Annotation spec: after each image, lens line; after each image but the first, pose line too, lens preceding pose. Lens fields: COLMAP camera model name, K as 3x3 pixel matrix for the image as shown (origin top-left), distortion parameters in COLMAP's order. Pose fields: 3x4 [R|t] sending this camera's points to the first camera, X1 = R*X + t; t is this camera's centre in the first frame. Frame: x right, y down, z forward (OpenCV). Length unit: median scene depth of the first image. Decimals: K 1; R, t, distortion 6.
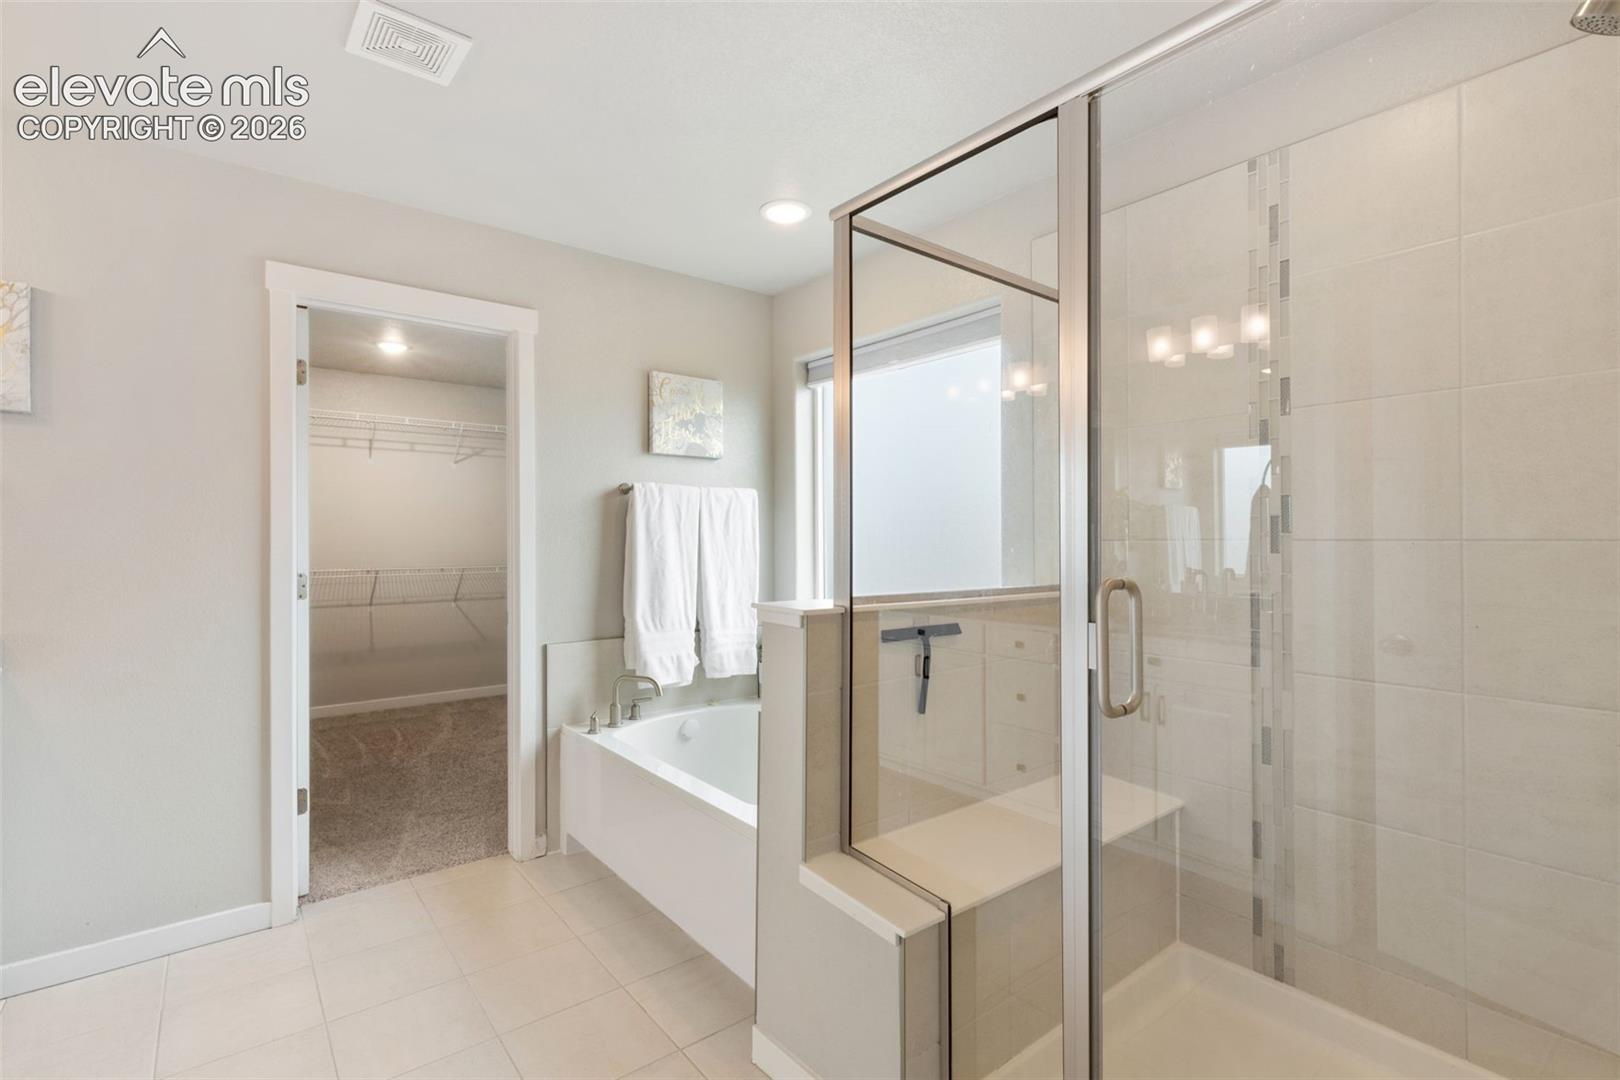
lens RADIAL K [[743.5, 0, 804.4], [0, 743.5, 537.6], [0, 0, 1]] dist [0.001102, 0.000145]
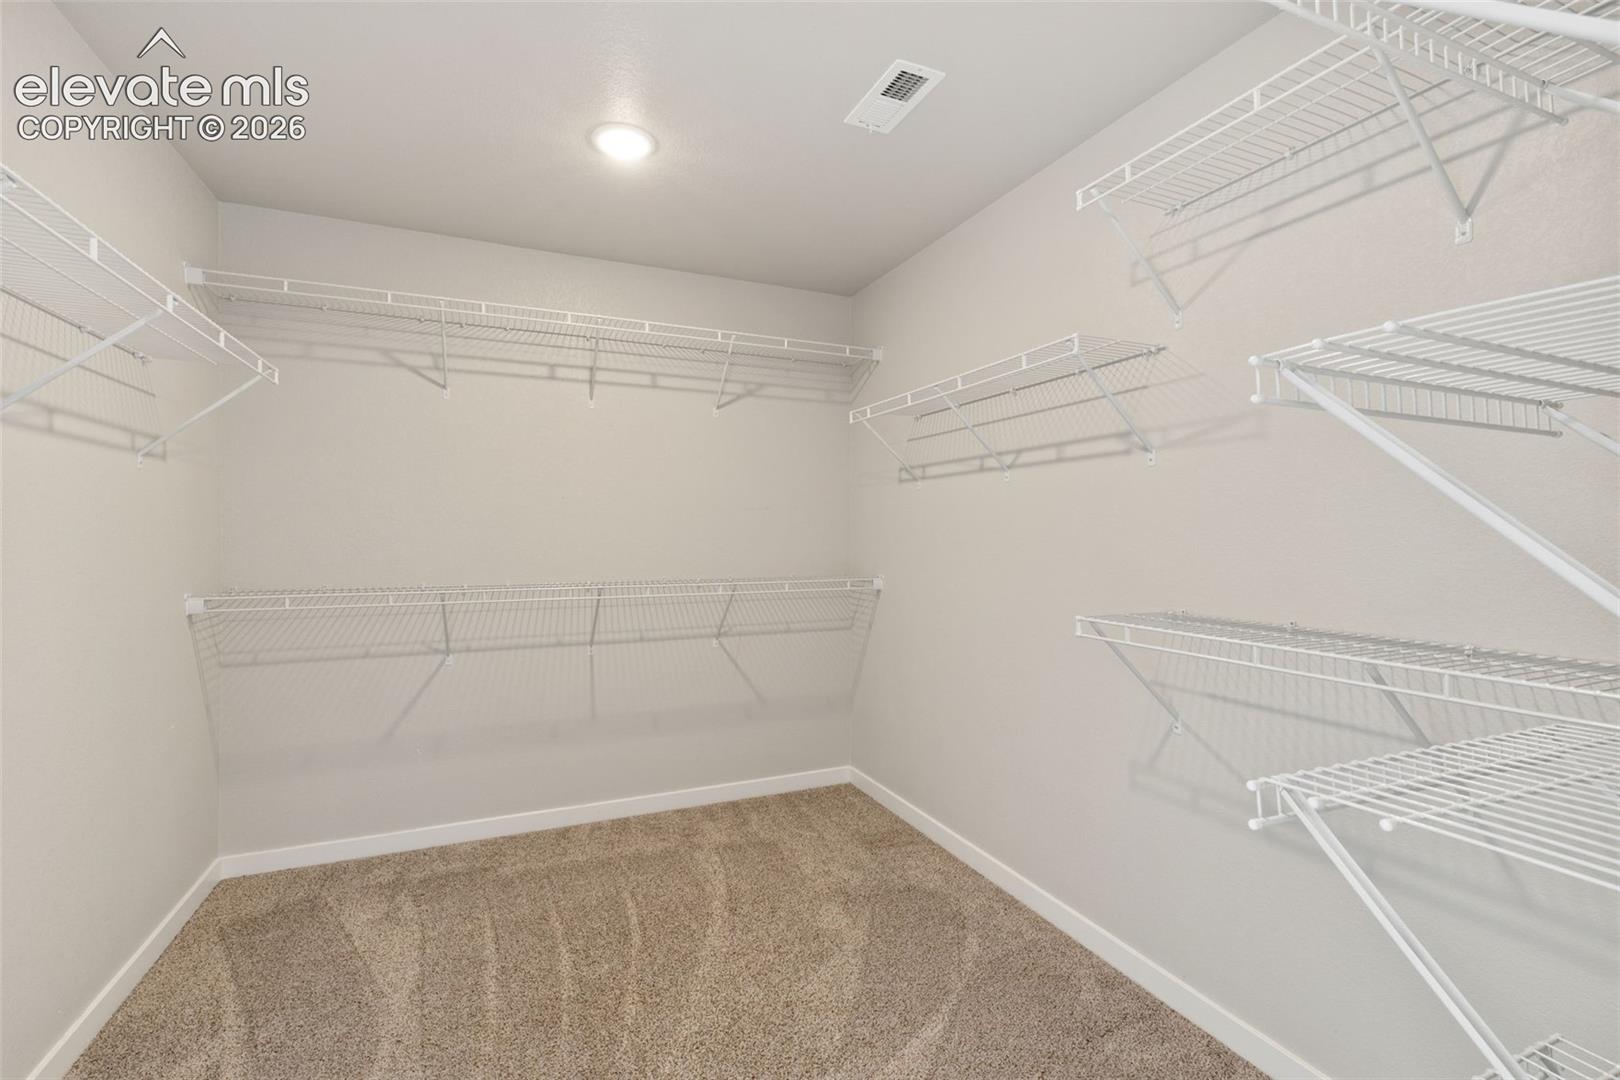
lens RADIAL K [[743.5, 0, 813.1], [0, 743.5, 538.1], [0, 0, 1]] dist [0.001102, 0.000145]
pose [[0.965527, 0.004236, -0.260268, -0.255118], [-0.002560, 0.999974, 0.006776, 0.000887], [0.260290, -0.005876, 0.965513, 0.468291]]
